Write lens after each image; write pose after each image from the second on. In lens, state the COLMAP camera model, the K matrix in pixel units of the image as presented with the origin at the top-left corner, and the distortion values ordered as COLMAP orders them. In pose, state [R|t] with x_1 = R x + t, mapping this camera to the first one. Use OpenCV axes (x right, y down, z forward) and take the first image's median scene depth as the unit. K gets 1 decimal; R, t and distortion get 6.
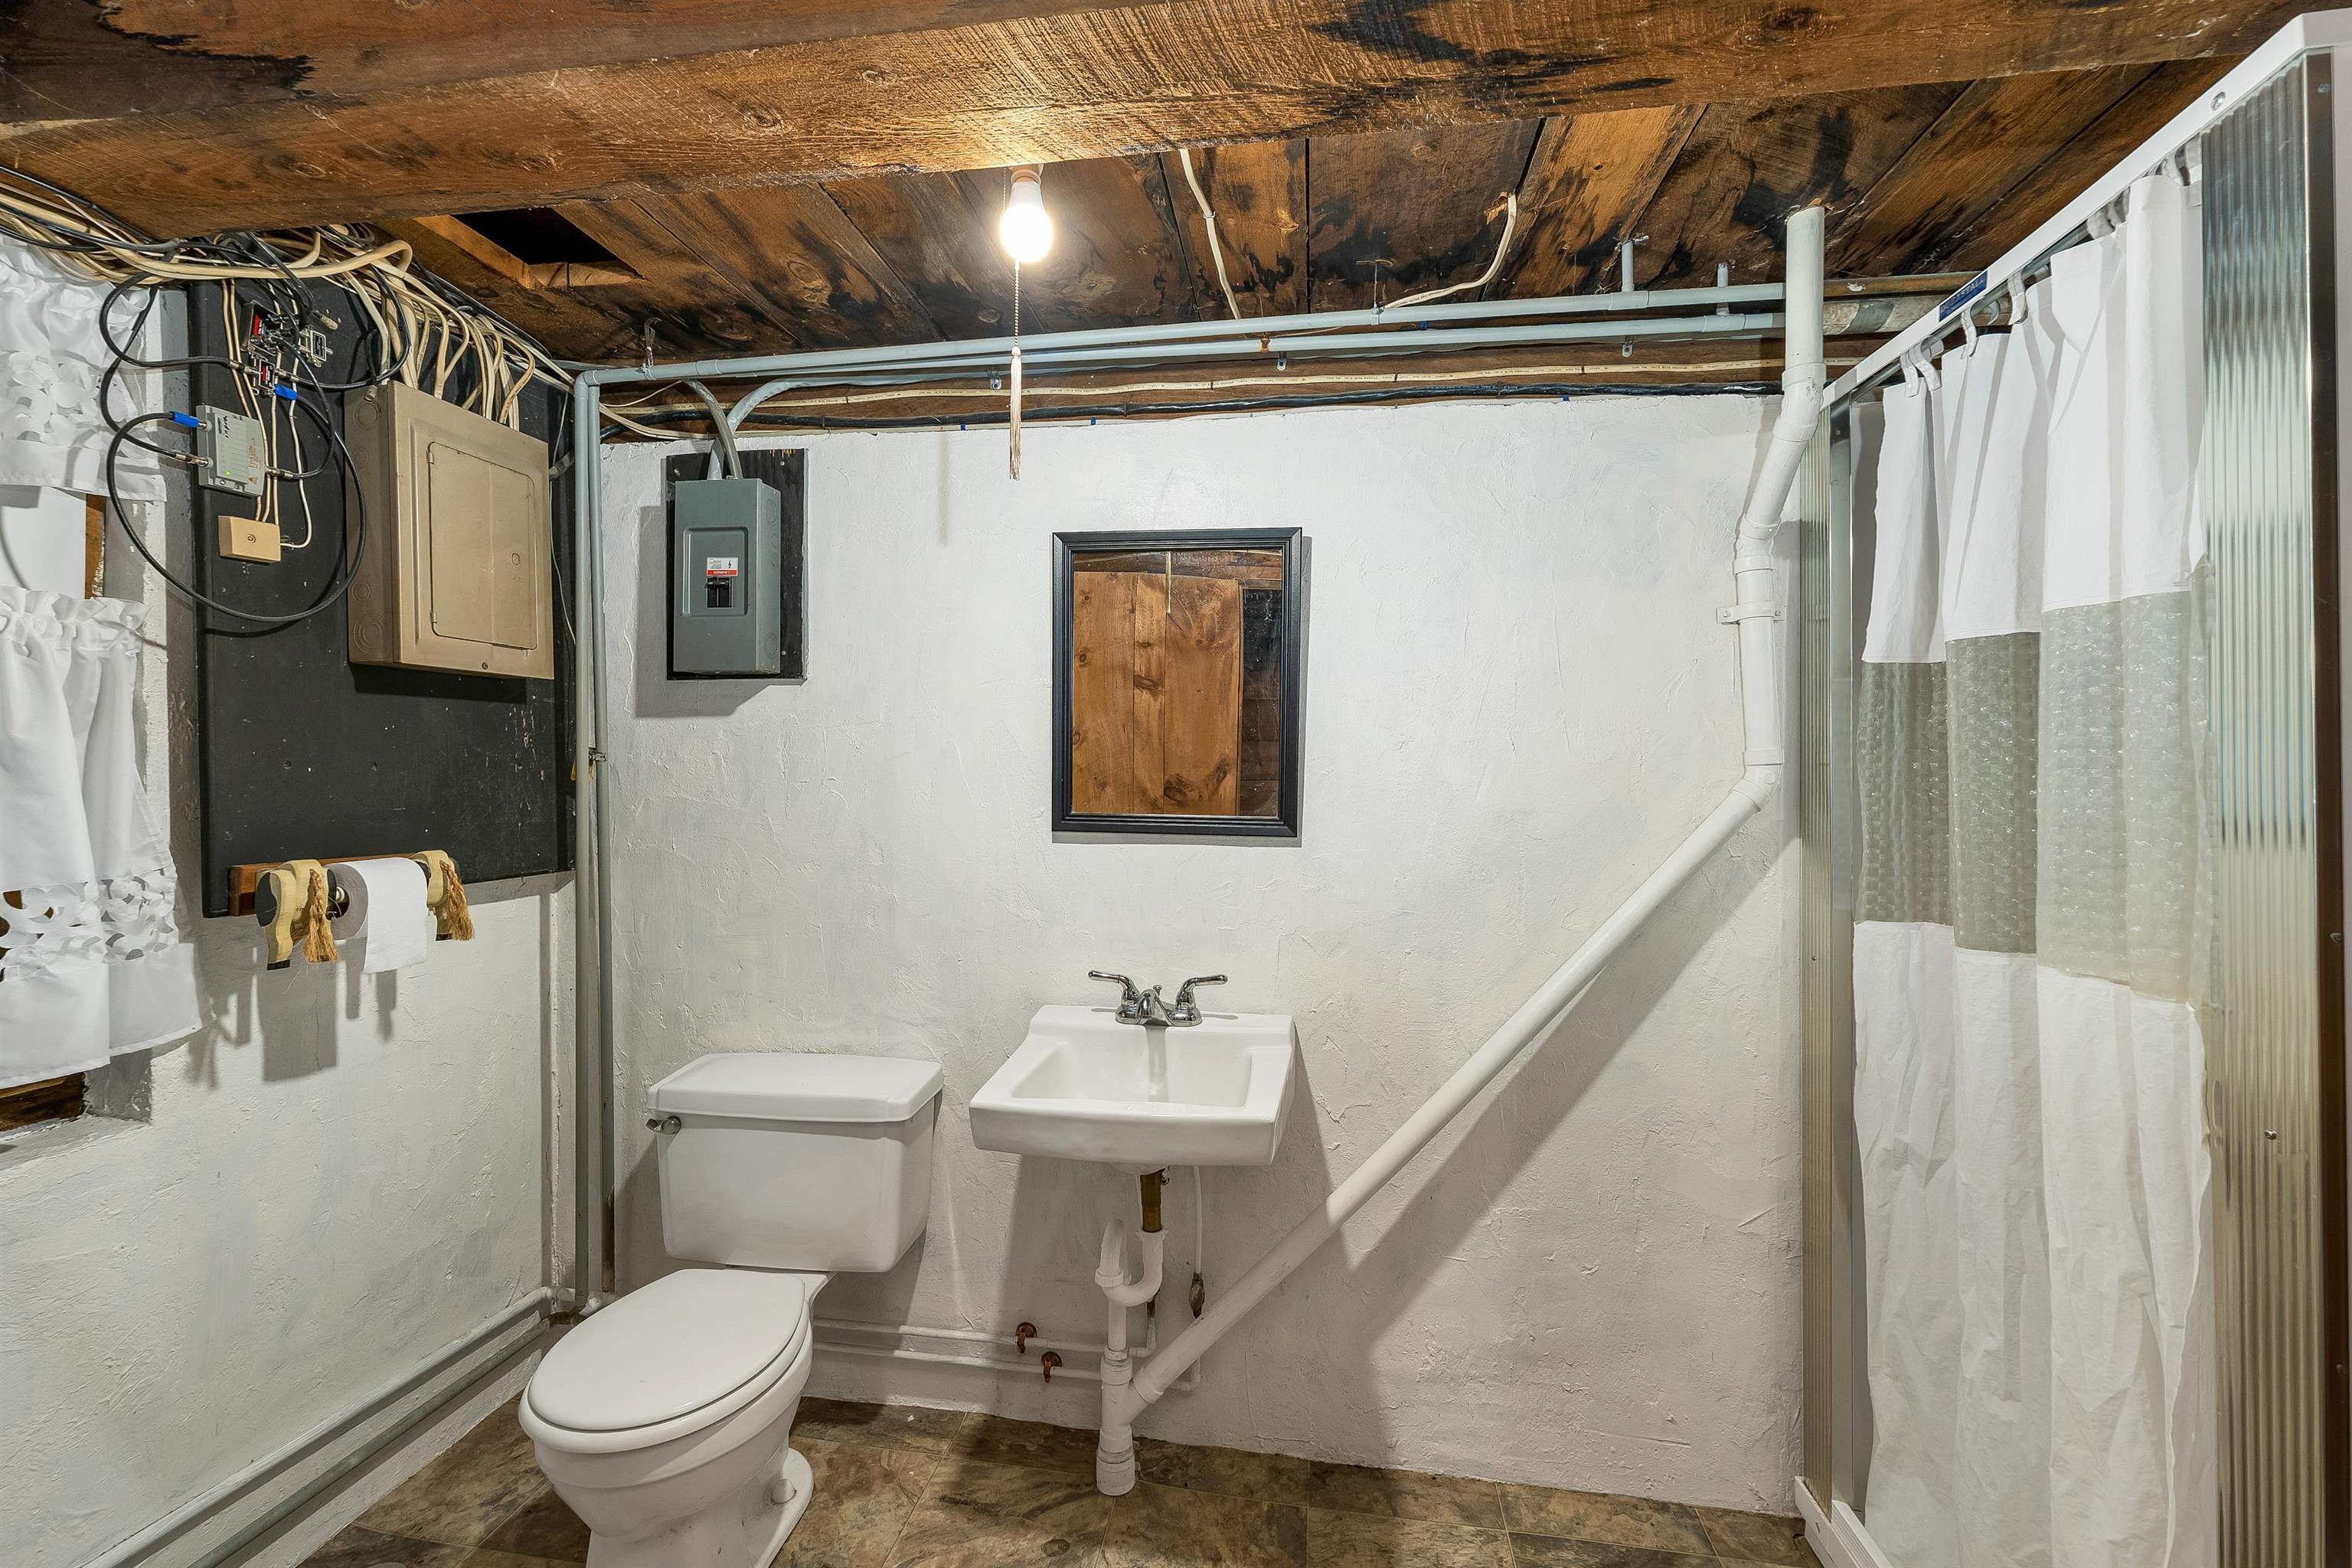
lens RADIAL K [[988.7, 0, 1156.8], [0, 988.7, 783.2], [0, 0, 1]] dist [0.000704, 0.000143]
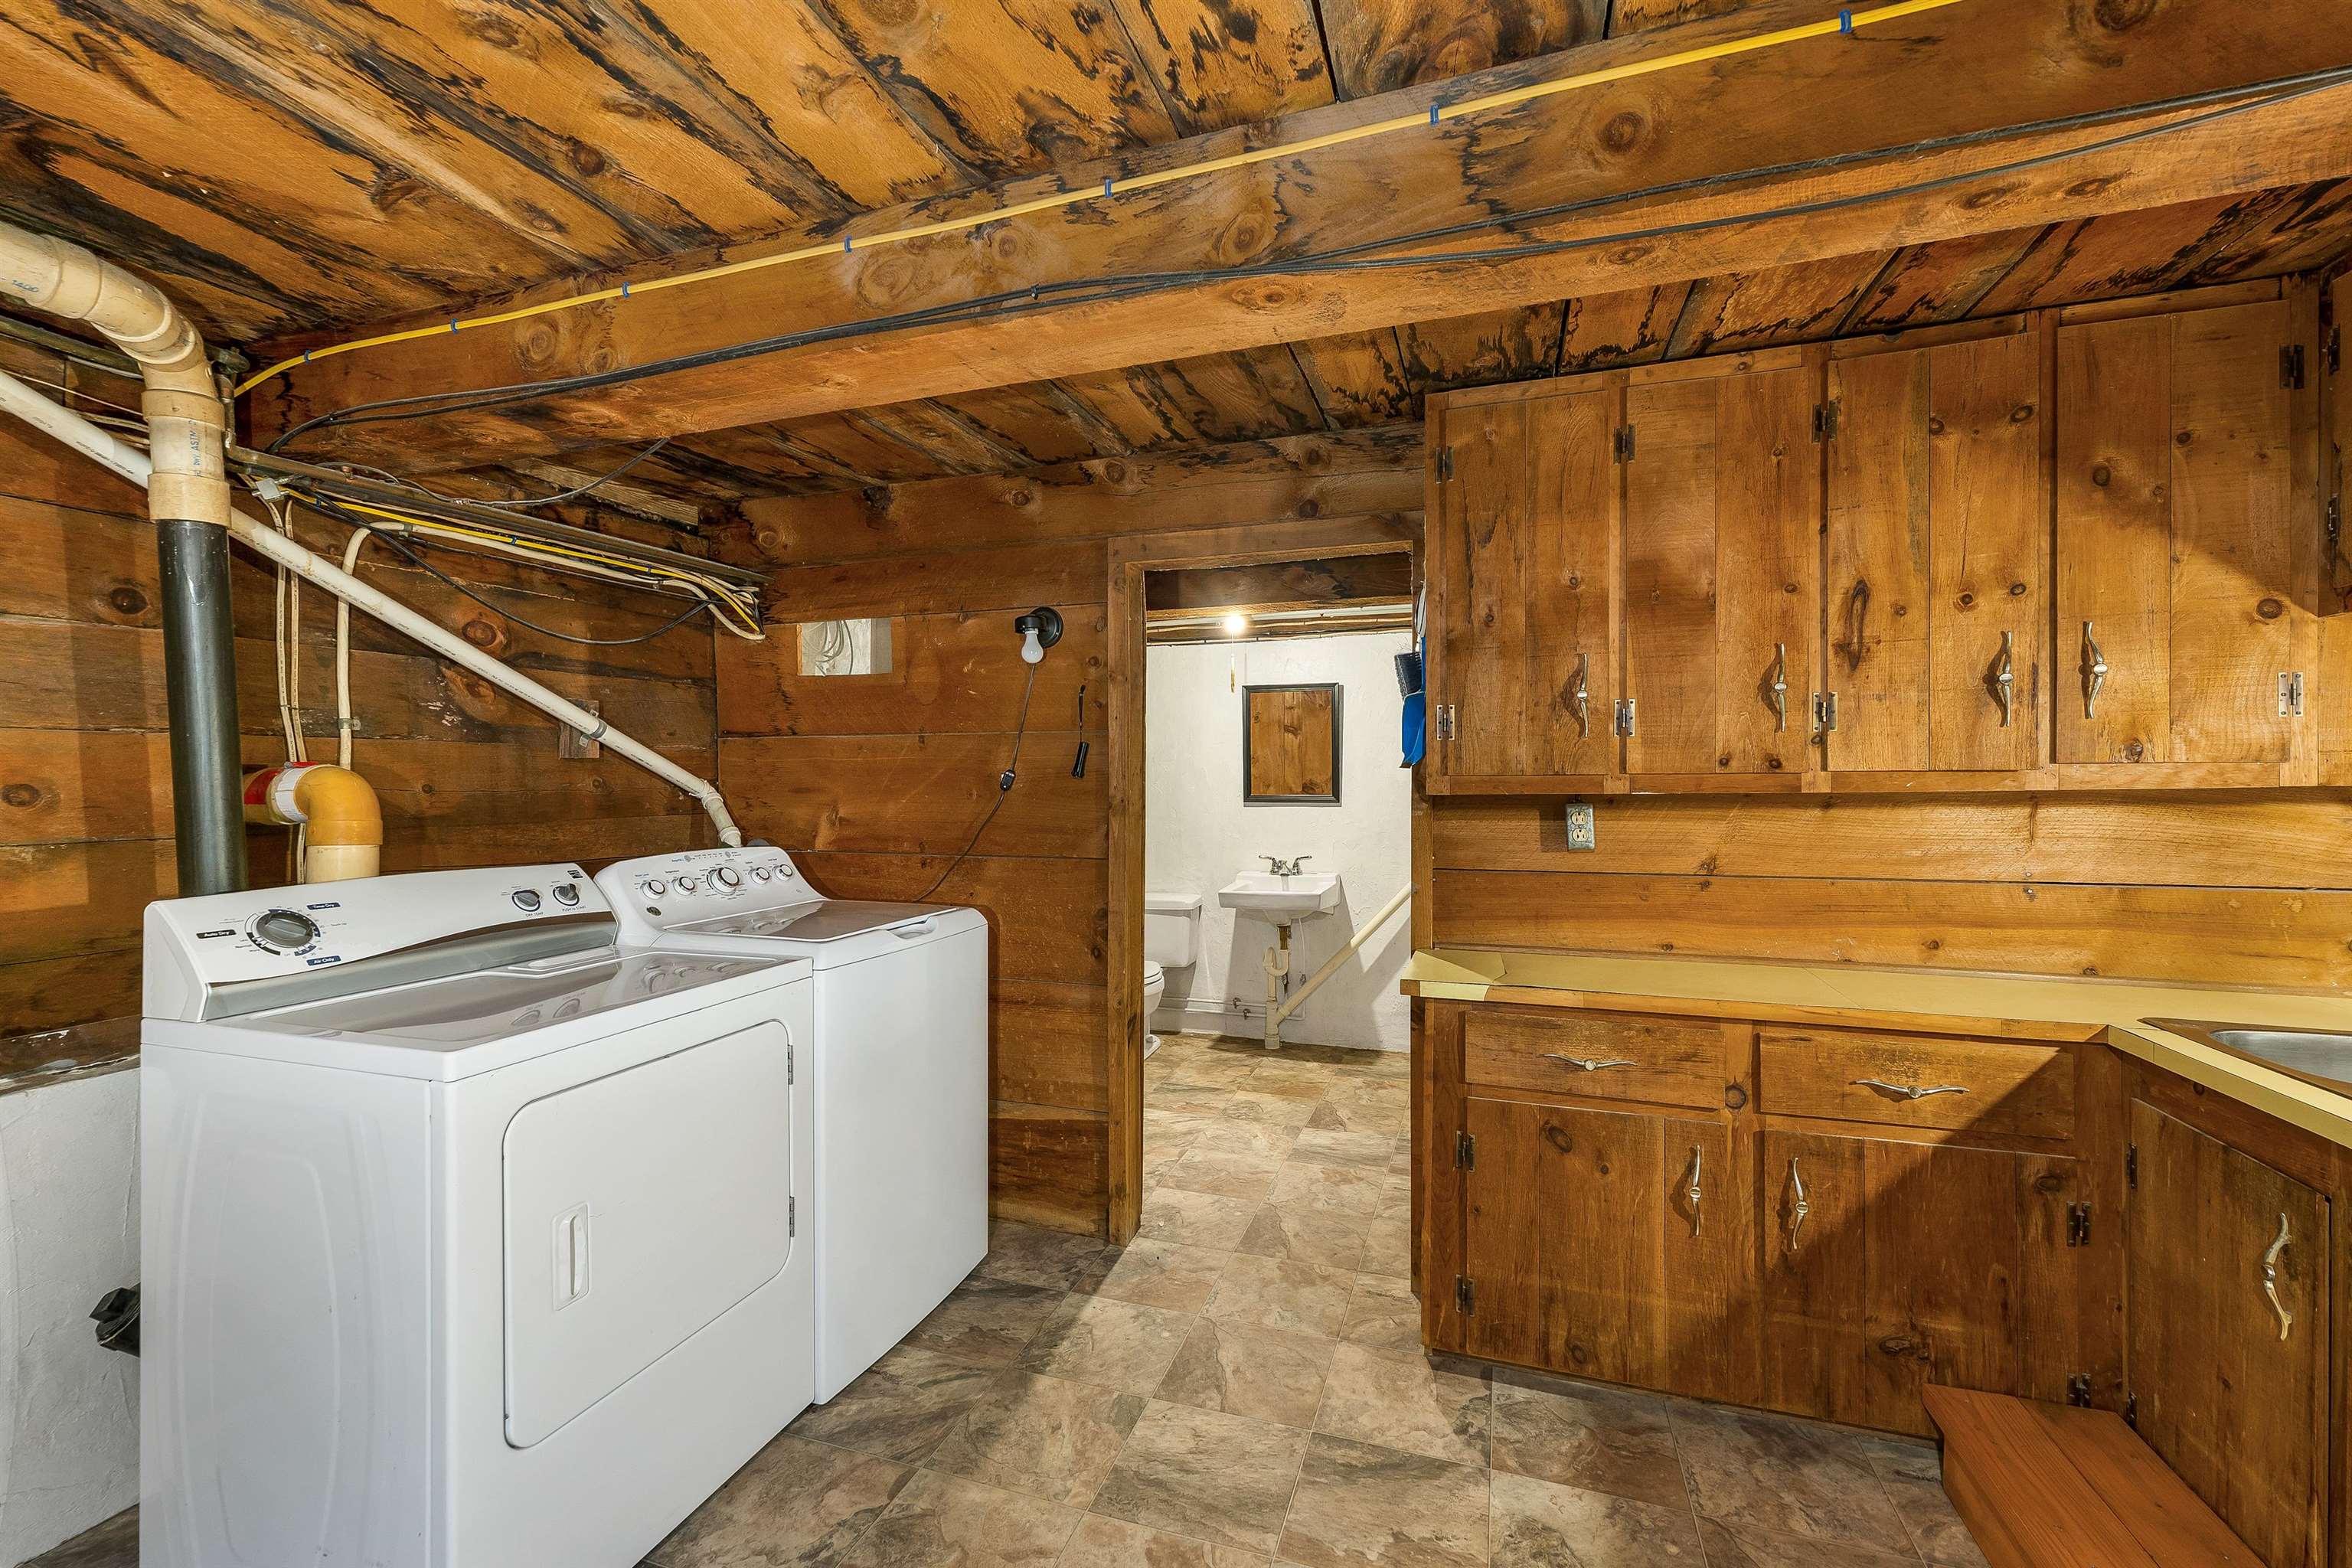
lens RADIAL K [[988.7, 0, 1156.8], [0, 988.7, 783.2], [0, 0, 1]] dist [0.000704, 0.000143]
pose [[0.983812, -0.016212, -0.178466, 0.134764], [0.014858, 0.999850, -0.008919, 0.019041], [0.178584, 0.006123, 0.983906, -1.615095]]
